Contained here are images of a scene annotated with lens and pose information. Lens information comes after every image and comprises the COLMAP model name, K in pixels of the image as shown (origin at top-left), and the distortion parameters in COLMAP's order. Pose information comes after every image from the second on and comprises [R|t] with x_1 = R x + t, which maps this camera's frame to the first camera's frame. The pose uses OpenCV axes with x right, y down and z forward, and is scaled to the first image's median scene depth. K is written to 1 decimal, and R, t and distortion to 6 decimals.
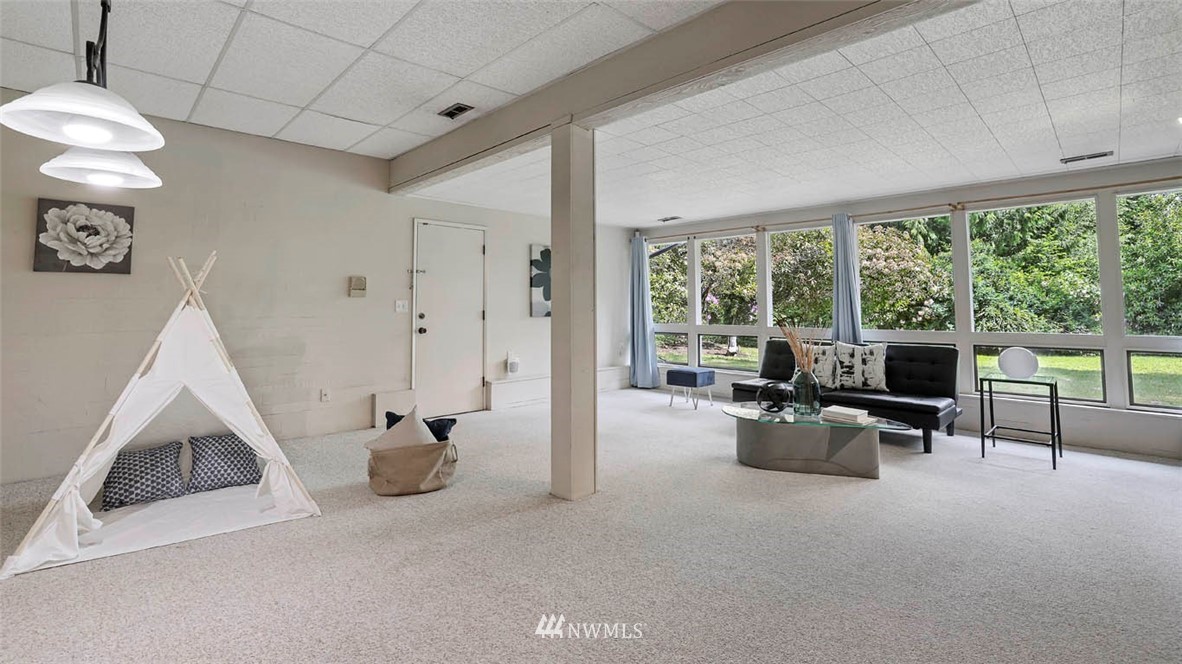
lens RADIAL K [[517.0, 0, 588.1], [0, 517.0, 279.9], [0, 0, 1]] dist [-0.029002, 0.014831]
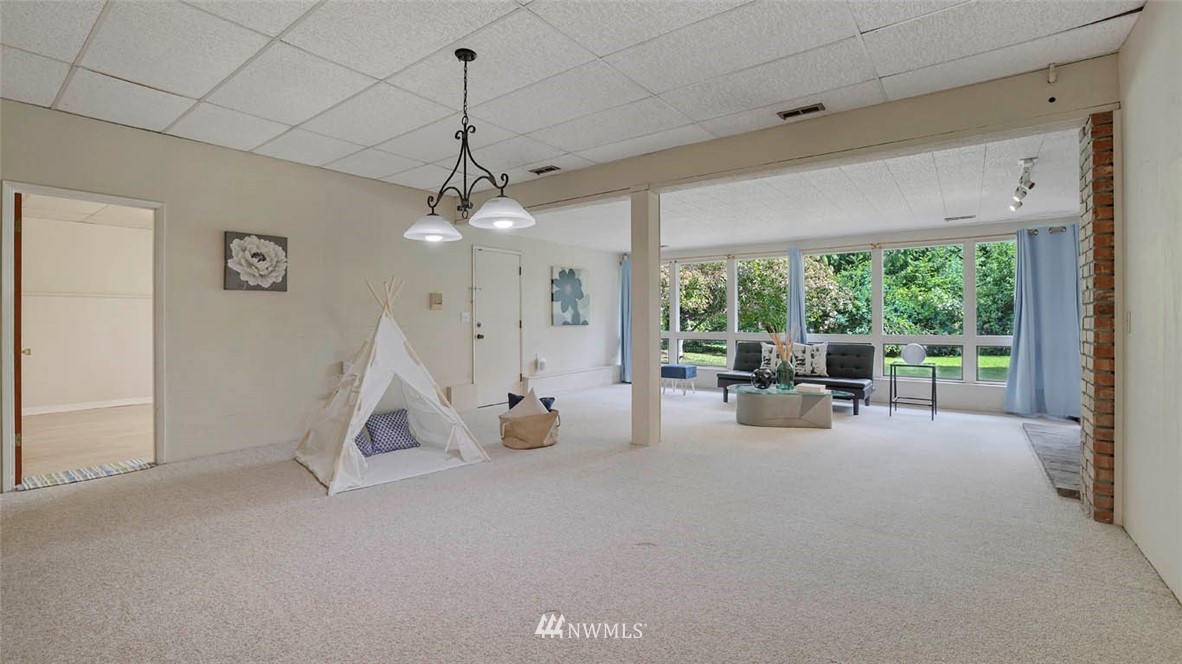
lens RADIAL K [[505.1, 0, 588.6], [0, 505.1, 320.9], [0, 0, 1]] dist [-0.004065, 0.000260]
pose [[0.987982, -0.002390, 0.154553, -0.257731], [-0.006666, 0.998291, 0.058050, -0.011998], [-0.154428, -0.058382, 0.986278, -0.241673]]
